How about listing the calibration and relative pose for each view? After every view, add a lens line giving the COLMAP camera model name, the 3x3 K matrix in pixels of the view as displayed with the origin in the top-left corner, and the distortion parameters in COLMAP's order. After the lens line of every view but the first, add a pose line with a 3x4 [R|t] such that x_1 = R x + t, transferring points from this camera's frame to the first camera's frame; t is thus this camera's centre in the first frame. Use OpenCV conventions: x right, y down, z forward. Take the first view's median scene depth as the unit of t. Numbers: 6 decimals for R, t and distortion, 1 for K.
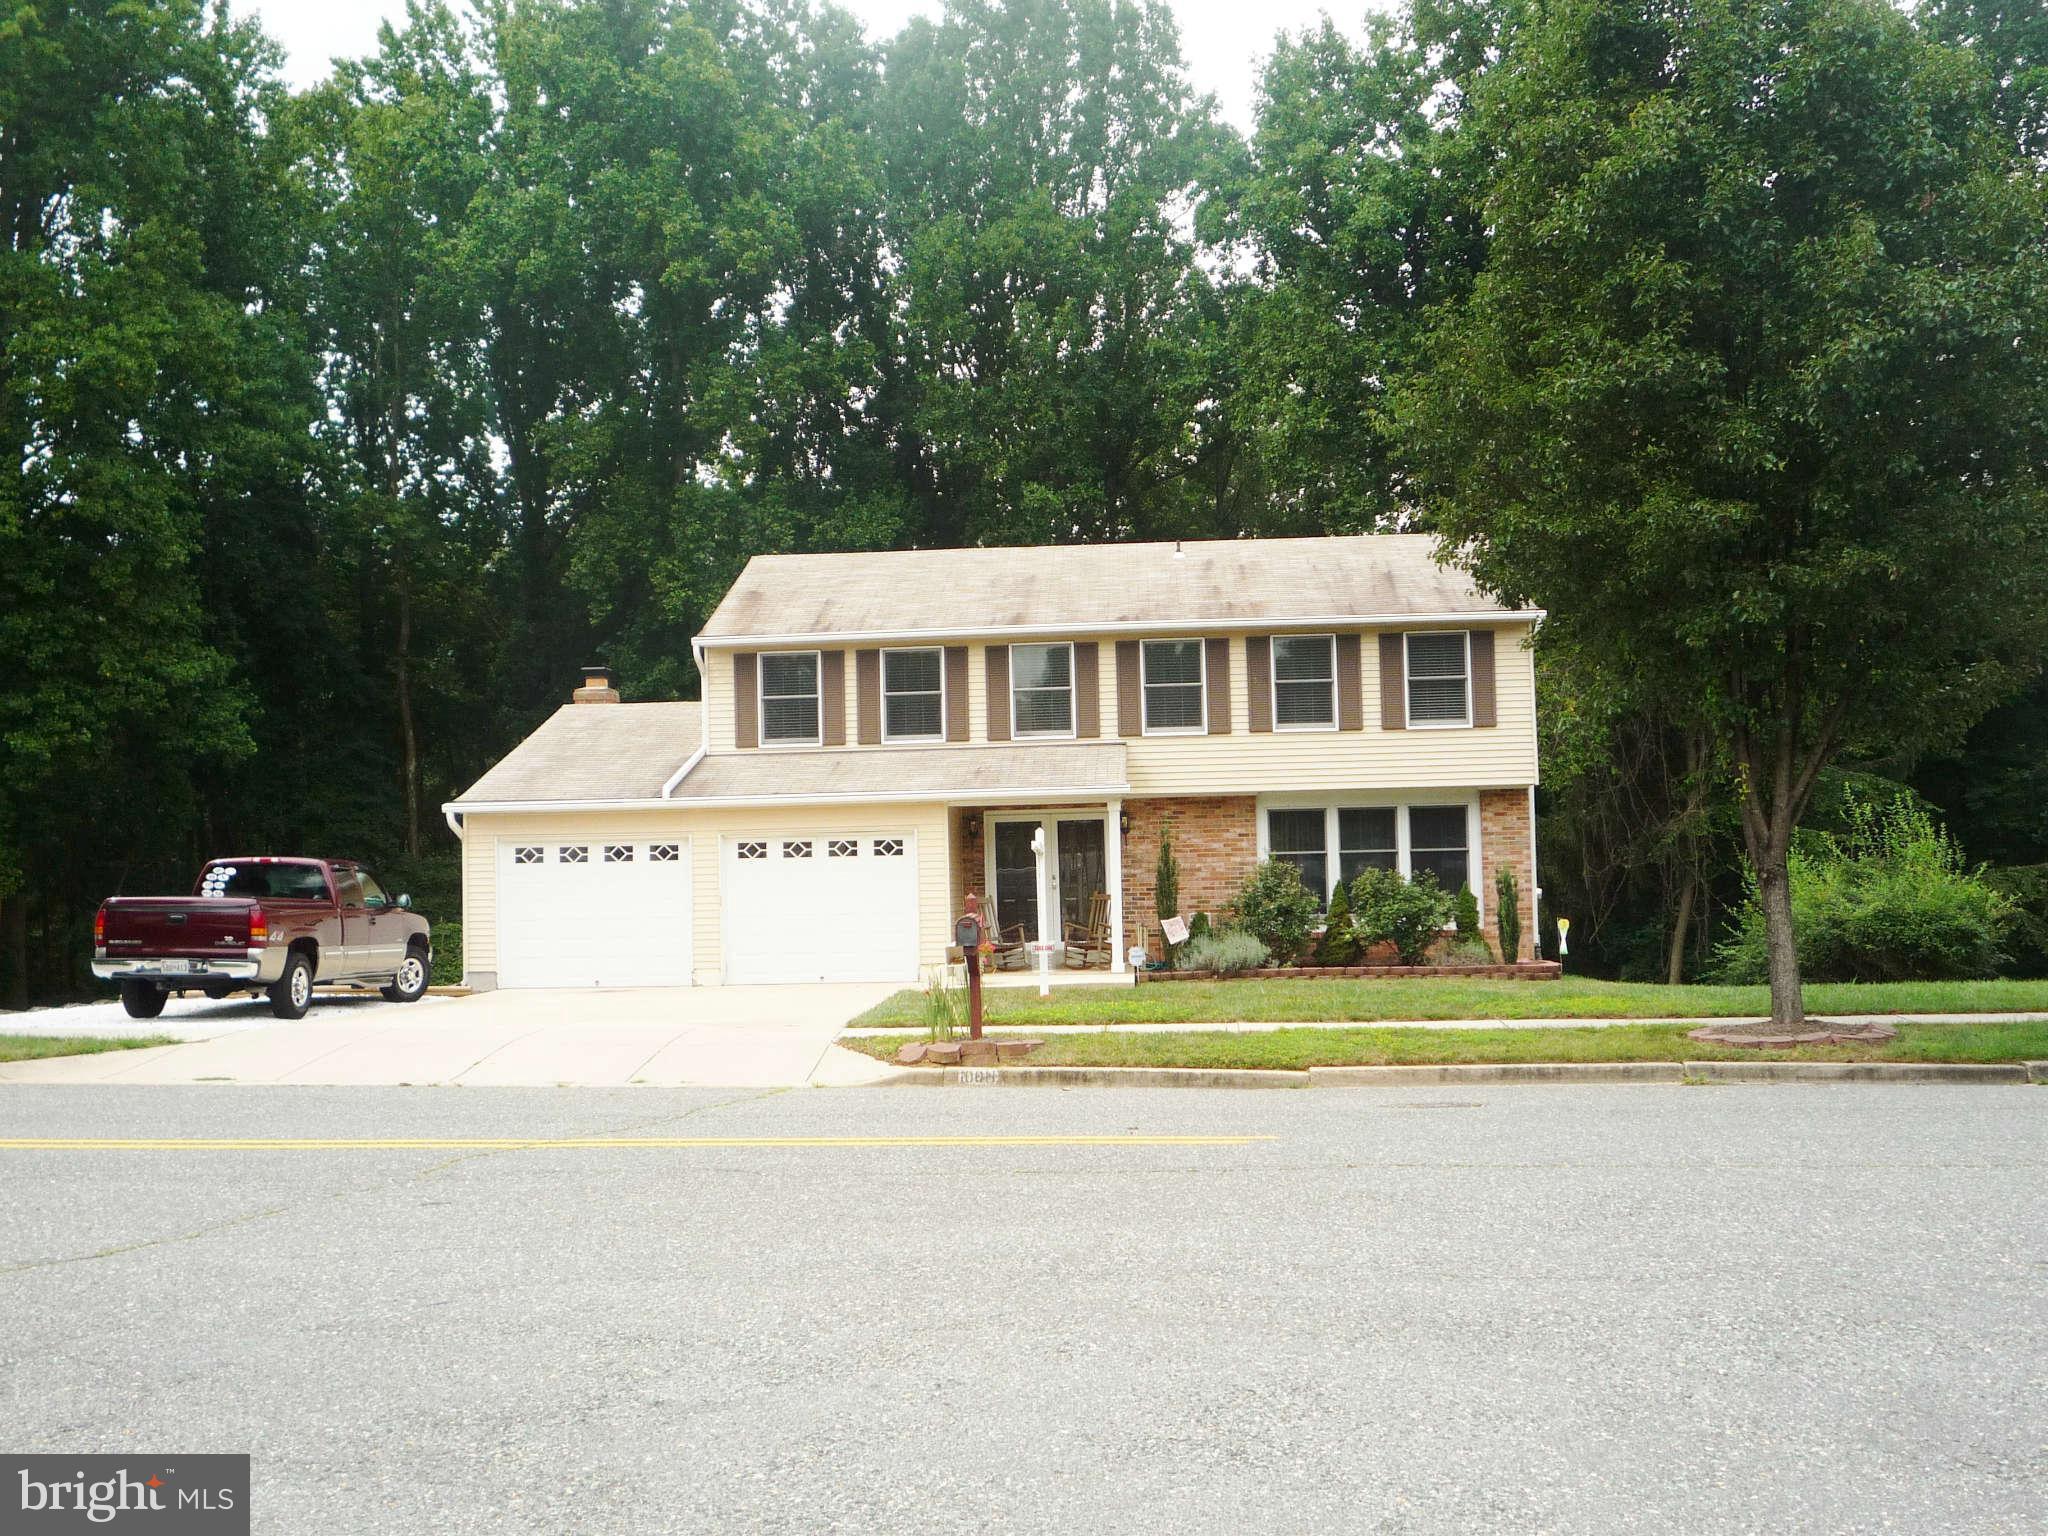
lens RADIAL K [[2338.3, 0, 1027.9], [0, 2338.3, 775.4], [0, 0, 1]] dist [0.078354, 0.000000]
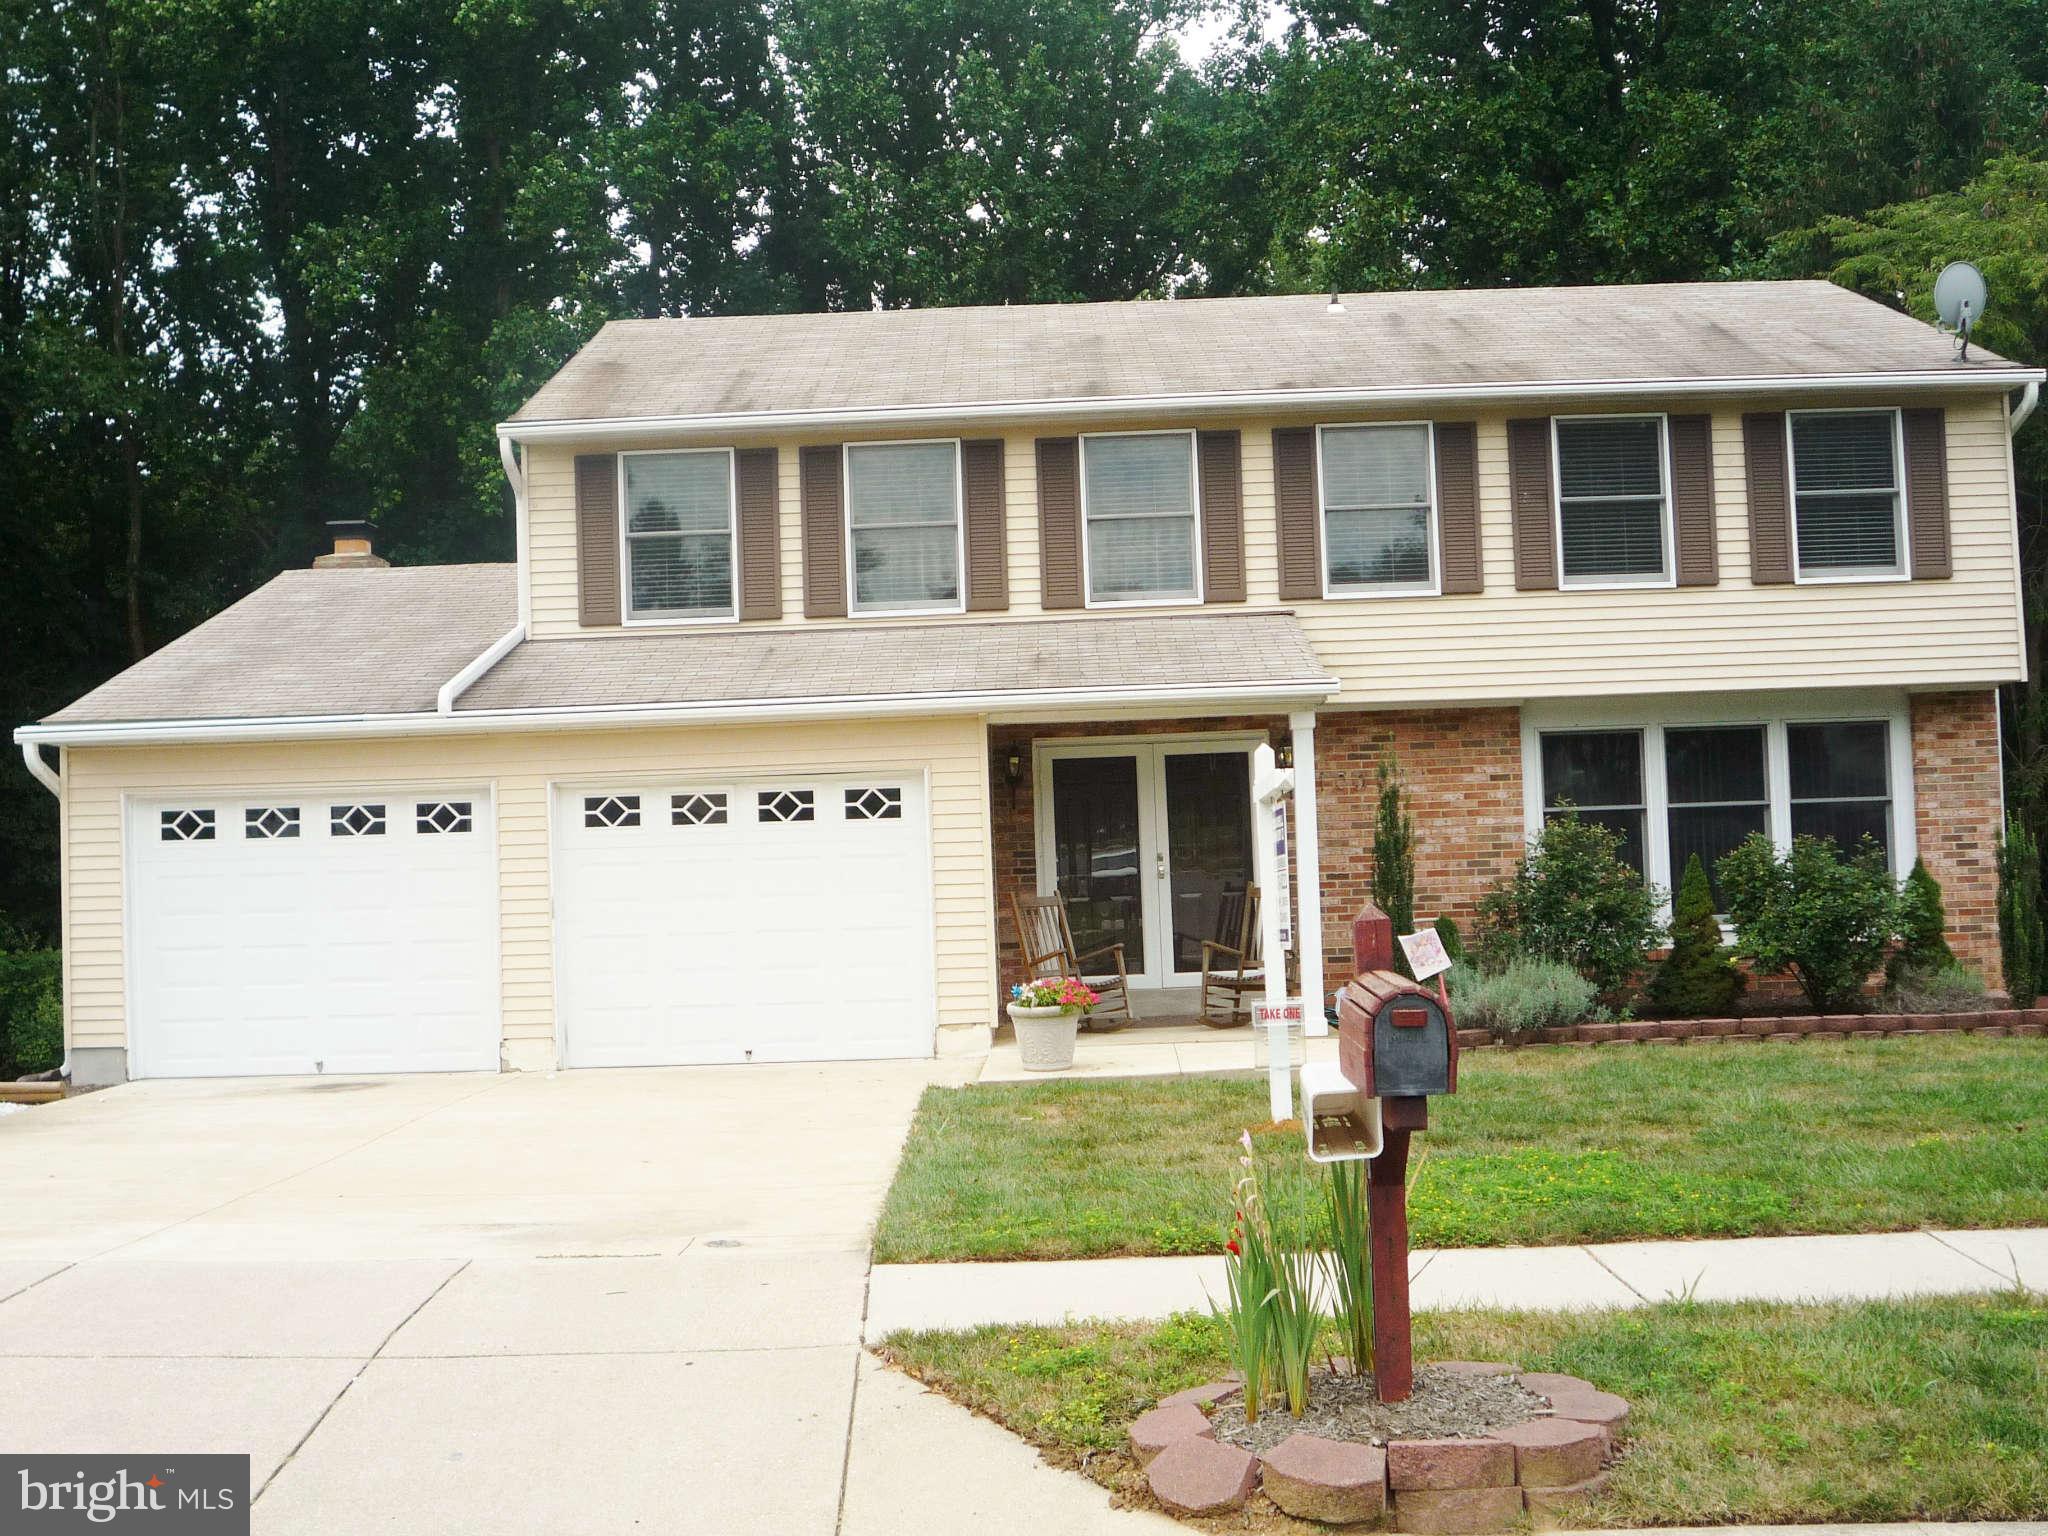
lens RADIAL K [[2215.9, 0, 1010.6], [0, 2215.9, 768.0], [0, 0, 1]] dist [-0.040094, 0.000000]
pose [[0.997799, -0.008571, 0.065750, -0.059442], [0.008431, 0.999962, 0.002412, 0.021176], [-0.065768, -0.001853, 0.997833, 0.485106]]
